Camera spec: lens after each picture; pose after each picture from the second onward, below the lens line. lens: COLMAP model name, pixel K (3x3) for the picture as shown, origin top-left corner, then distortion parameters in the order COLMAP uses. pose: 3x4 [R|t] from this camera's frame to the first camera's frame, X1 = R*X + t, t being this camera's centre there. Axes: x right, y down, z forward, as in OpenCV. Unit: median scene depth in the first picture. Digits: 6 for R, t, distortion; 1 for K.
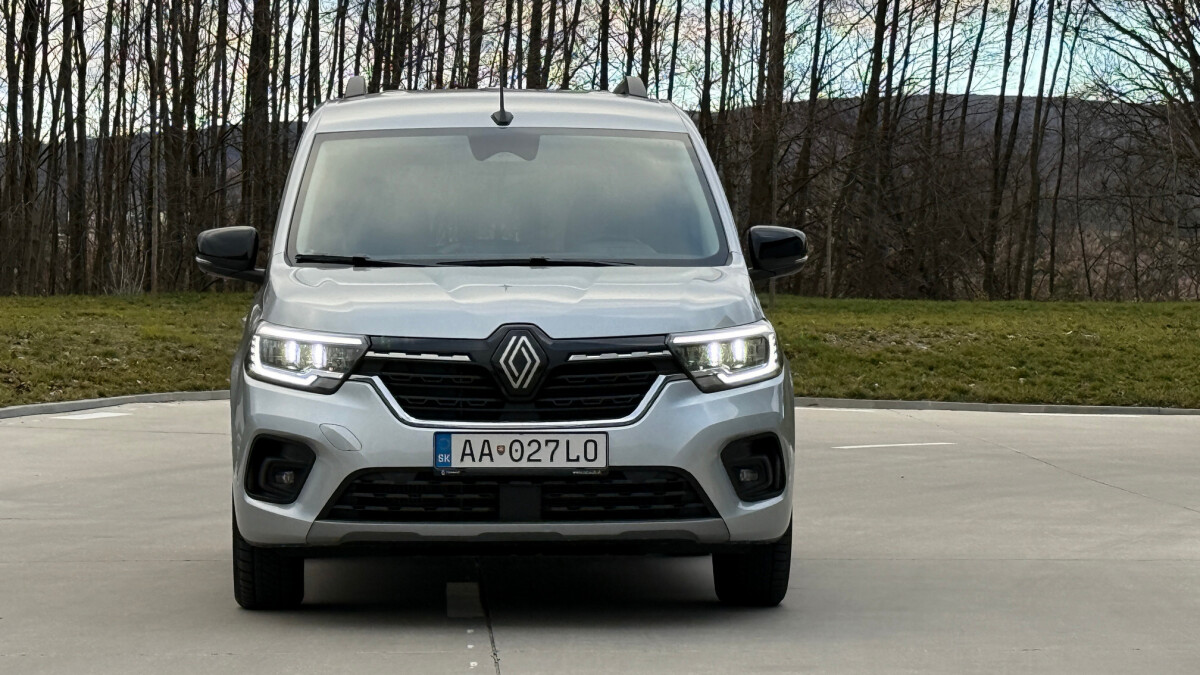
lens RADIAL K [[3344.5, 0, 605.5], [0, 3344.5, 338.7], [0, 0, 1]] dist [0.390077, 0.000000]
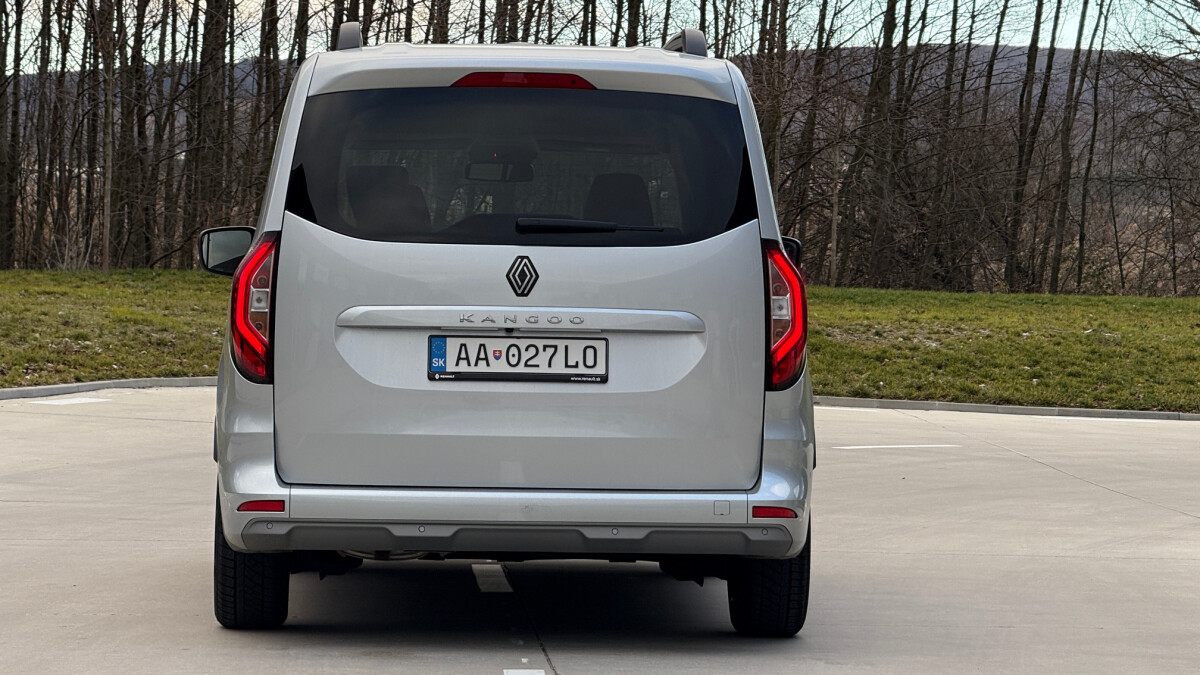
lens RADIAL K [[3968.0, 0, 597.5], [0, 3968.0, 334.1], [0, 0, 1]] dist [0.477034, 0.000000]
pose [[0.999801, 0.018497, 0.007435, -0.007372], [-0.018524, 0.999822, 0.003659, -0.002541], [-0.007366, -0.003796, 0.999966, -0.113999]]
